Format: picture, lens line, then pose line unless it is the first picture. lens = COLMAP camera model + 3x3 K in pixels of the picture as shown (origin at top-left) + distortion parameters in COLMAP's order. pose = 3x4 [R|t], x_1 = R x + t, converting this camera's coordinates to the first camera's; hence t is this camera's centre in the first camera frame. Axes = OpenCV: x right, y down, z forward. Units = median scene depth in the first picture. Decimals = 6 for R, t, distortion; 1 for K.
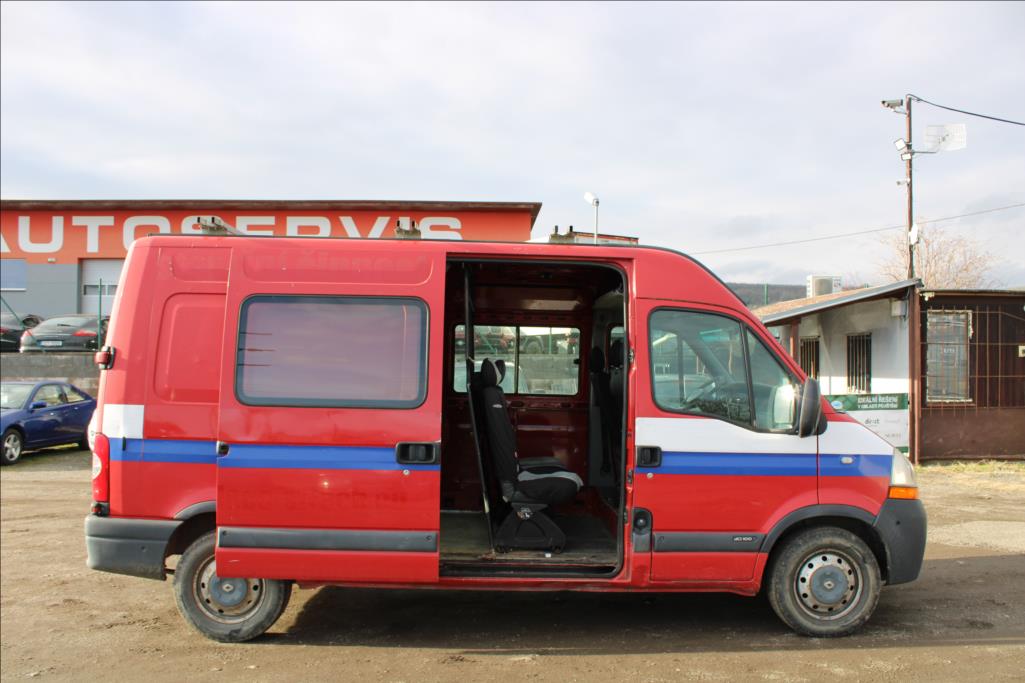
lens RADIAL K [[862.0, 0, 512.5], [0, 862.0, 341.5], [0, 0, 1]] dist [-0.083604, 0.009471]
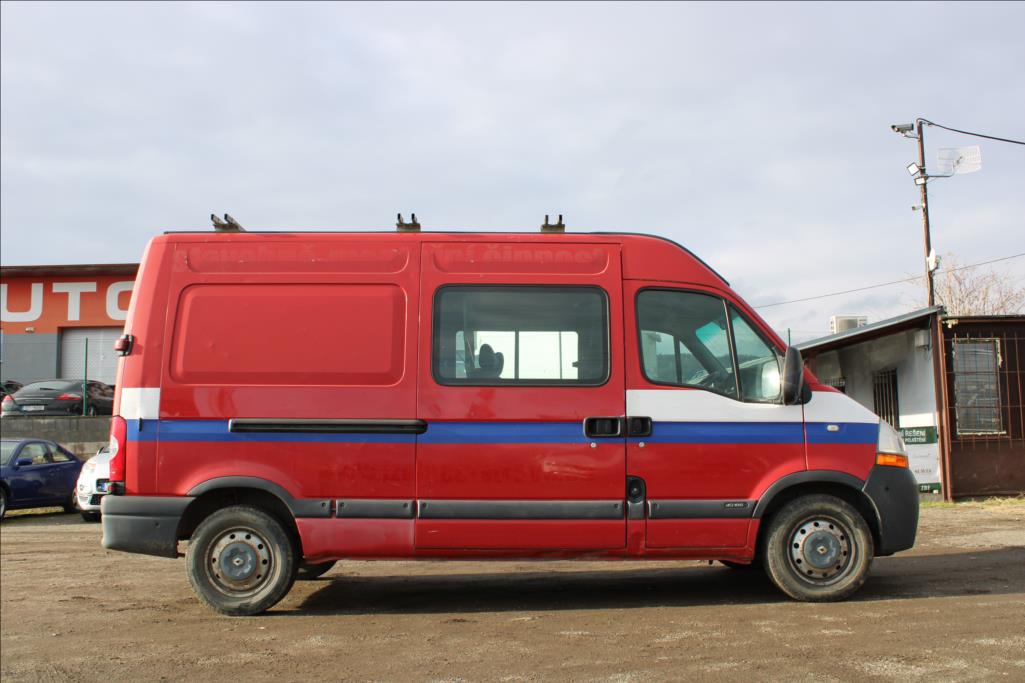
lens RADIAL K [[956.3, 0, 505.4], [0, 956.3, 338.1], [0, 0, 1]] dist [-0.077047, 0.001767]
pose [[0.999522, -0.024013, -0.019480, 0.019234], [0.022035, 0.995132, -0.096060, 0.127718], [0.021691, 0.095585, 0.995185, -0.160197]]
